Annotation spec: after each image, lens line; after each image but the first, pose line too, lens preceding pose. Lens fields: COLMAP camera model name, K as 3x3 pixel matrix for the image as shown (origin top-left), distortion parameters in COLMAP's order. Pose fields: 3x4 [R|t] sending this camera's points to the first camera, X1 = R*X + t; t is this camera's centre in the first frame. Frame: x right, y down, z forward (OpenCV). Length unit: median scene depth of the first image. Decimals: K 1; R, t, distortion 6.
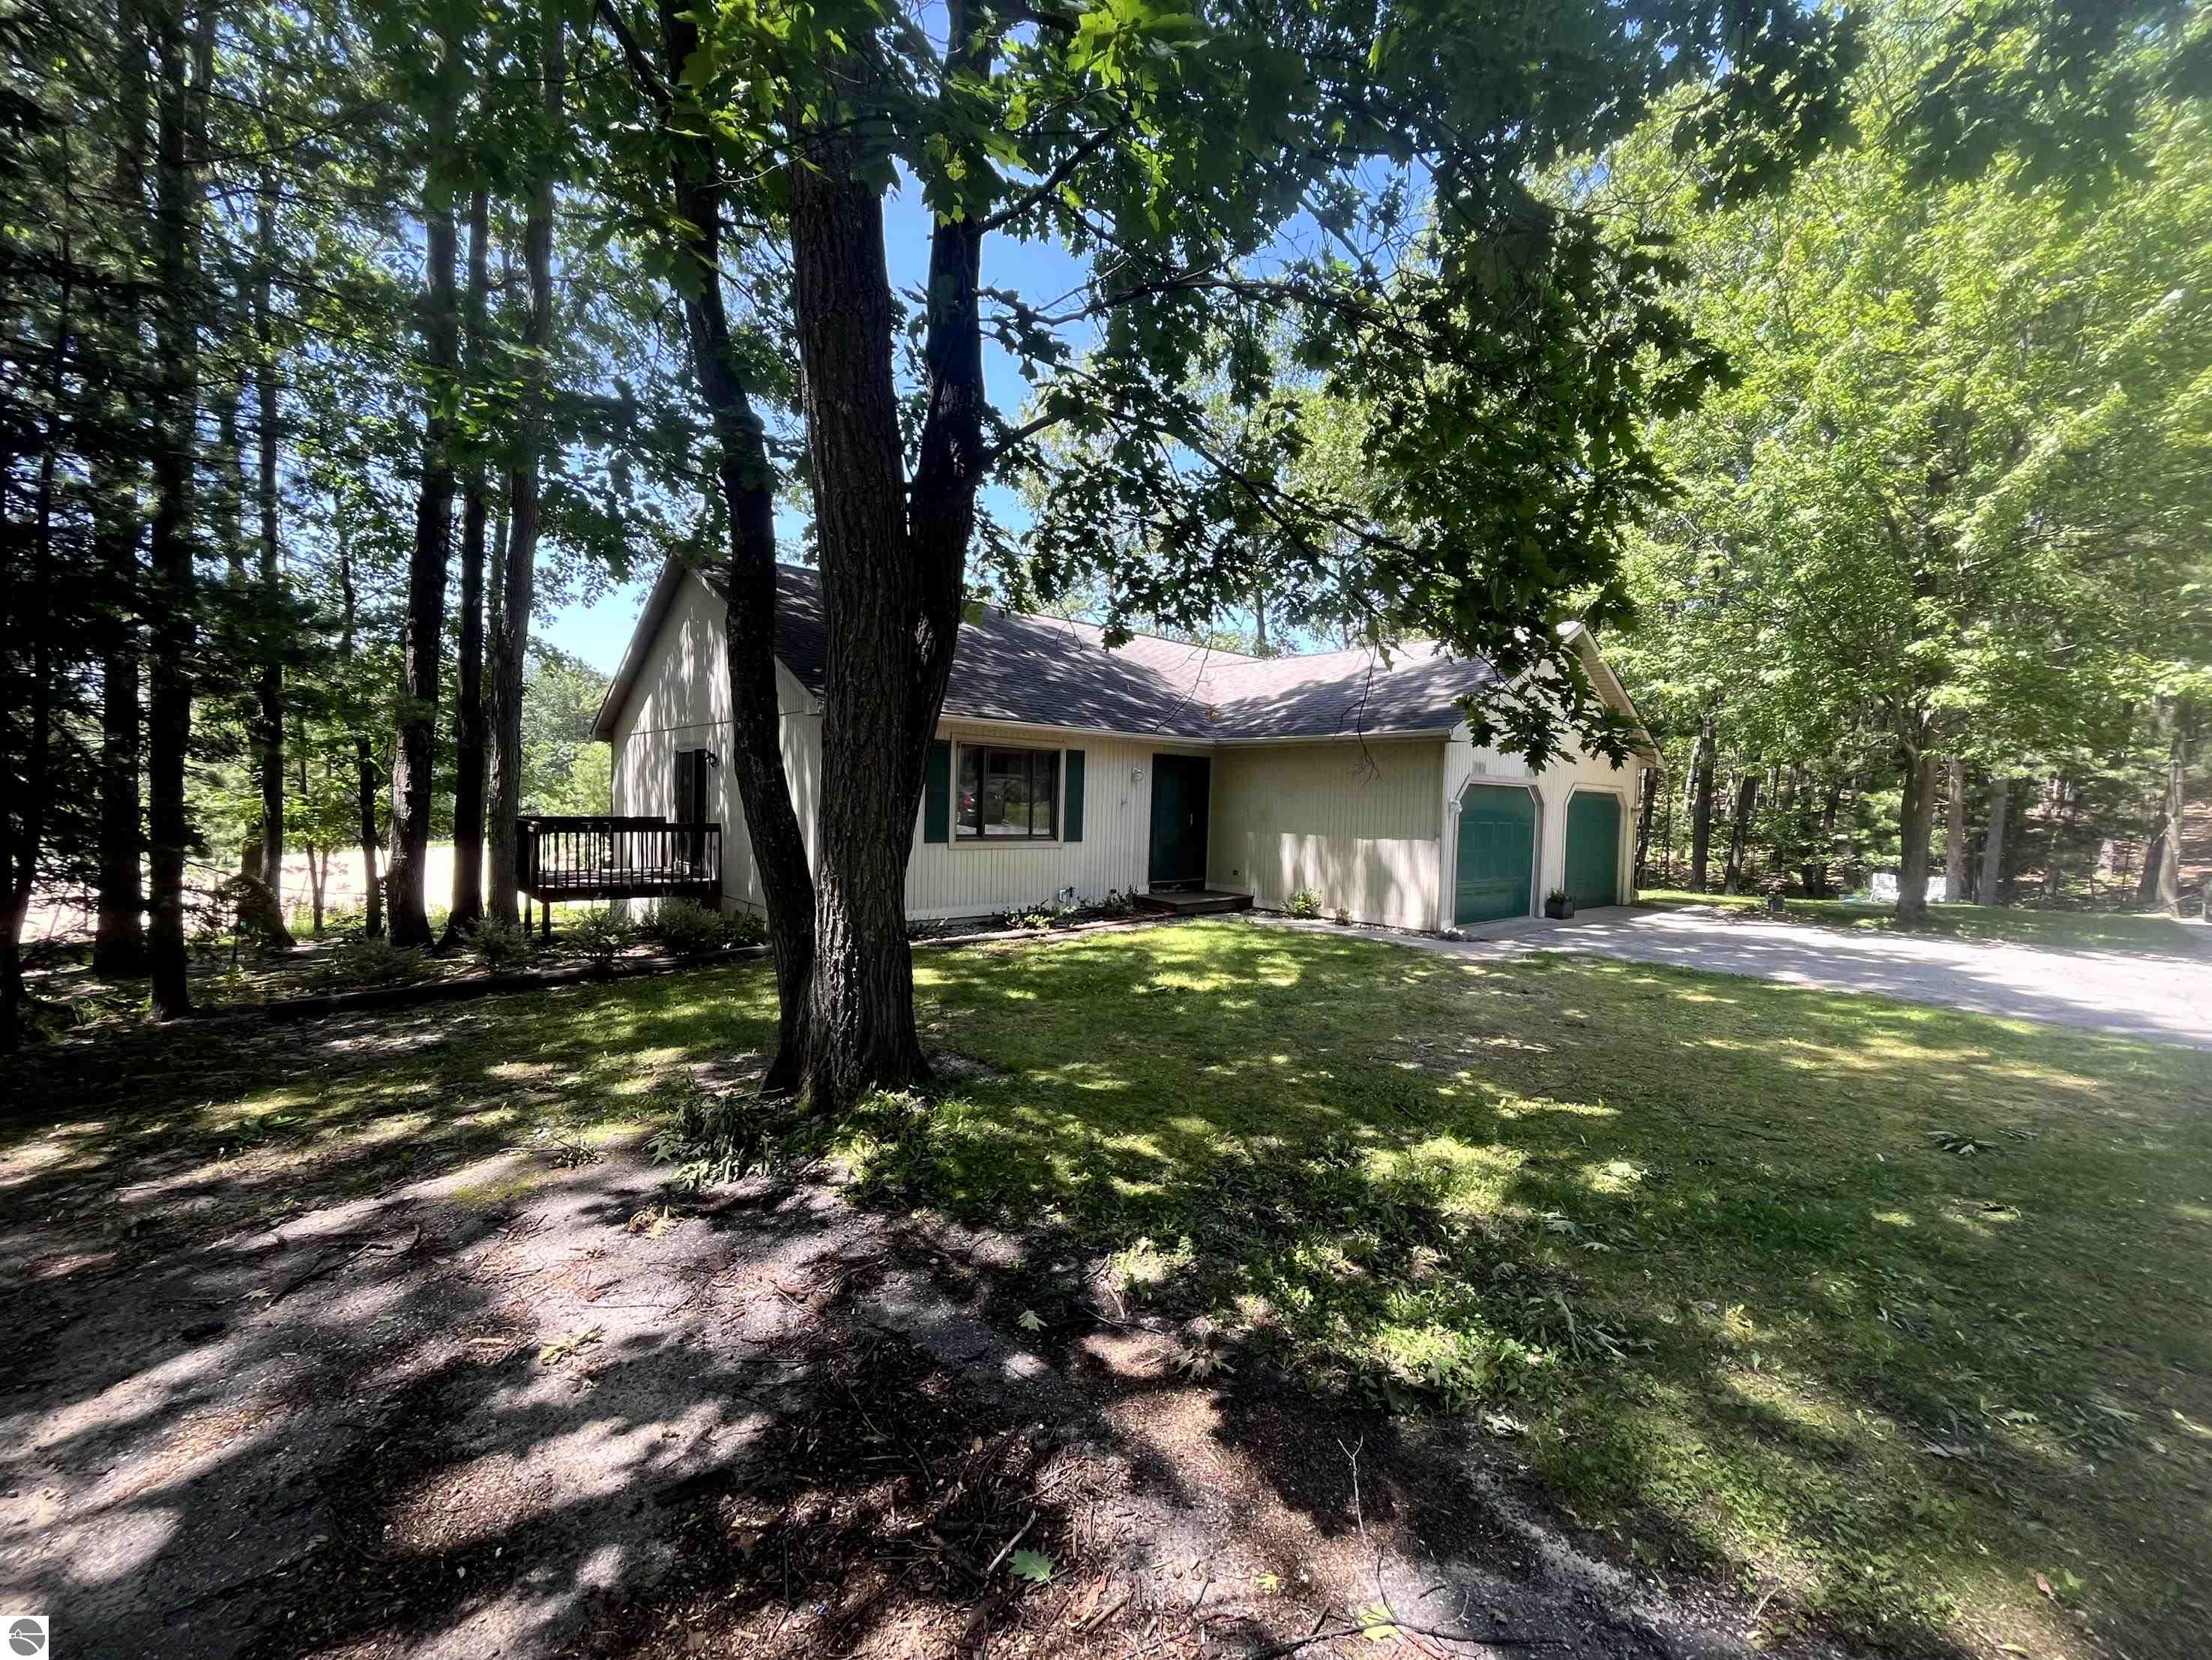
lens RADIAL K [[902.8, 0, 1109.4], [0, 902.8, 829.6], [0, 0, 1]] dist [-0.008870, 0.001259]
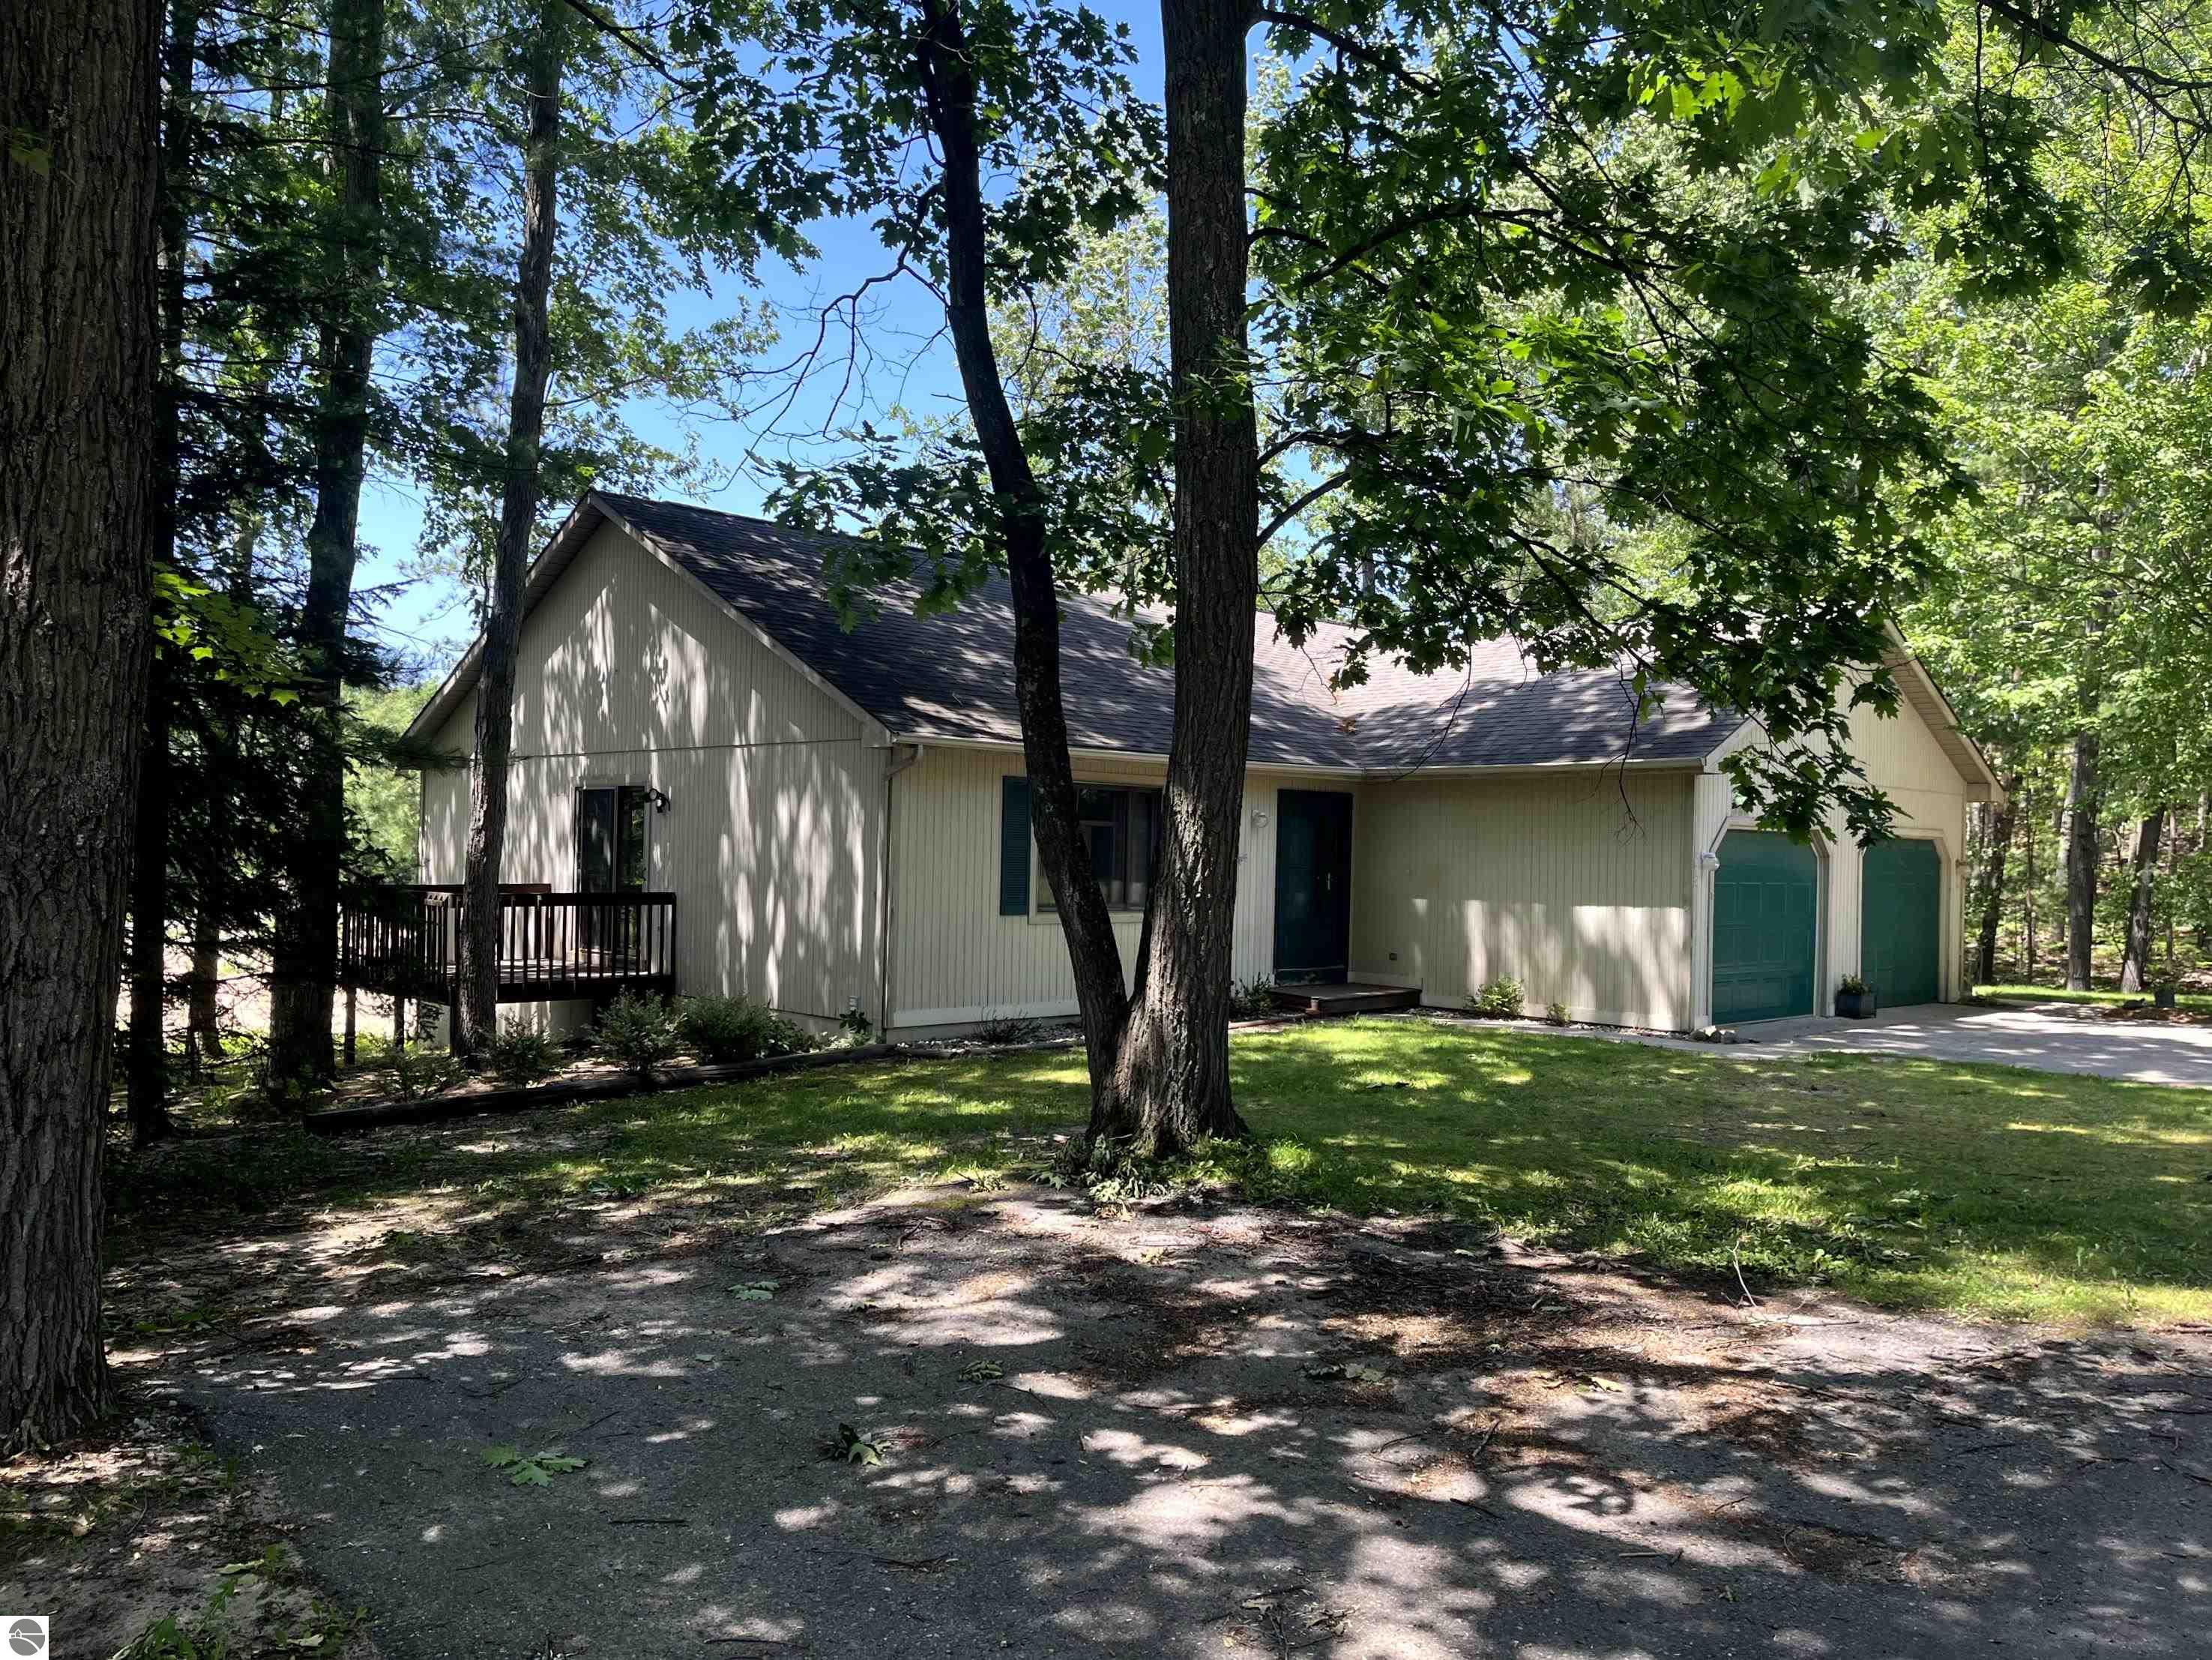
lens RADIAL K [[1666.2, 0, 1102.4], [0, 1666.2, 830.8], [0, 0, 1]] dist [0.072215, -0.099103]
pose [[0.999117, -0.006866, 0.041455, -0.155811], [0.008665, 0.999021, -0.043380, 0.004414], [-0.041116, 0.043701, 0.998198, -0.325237]]
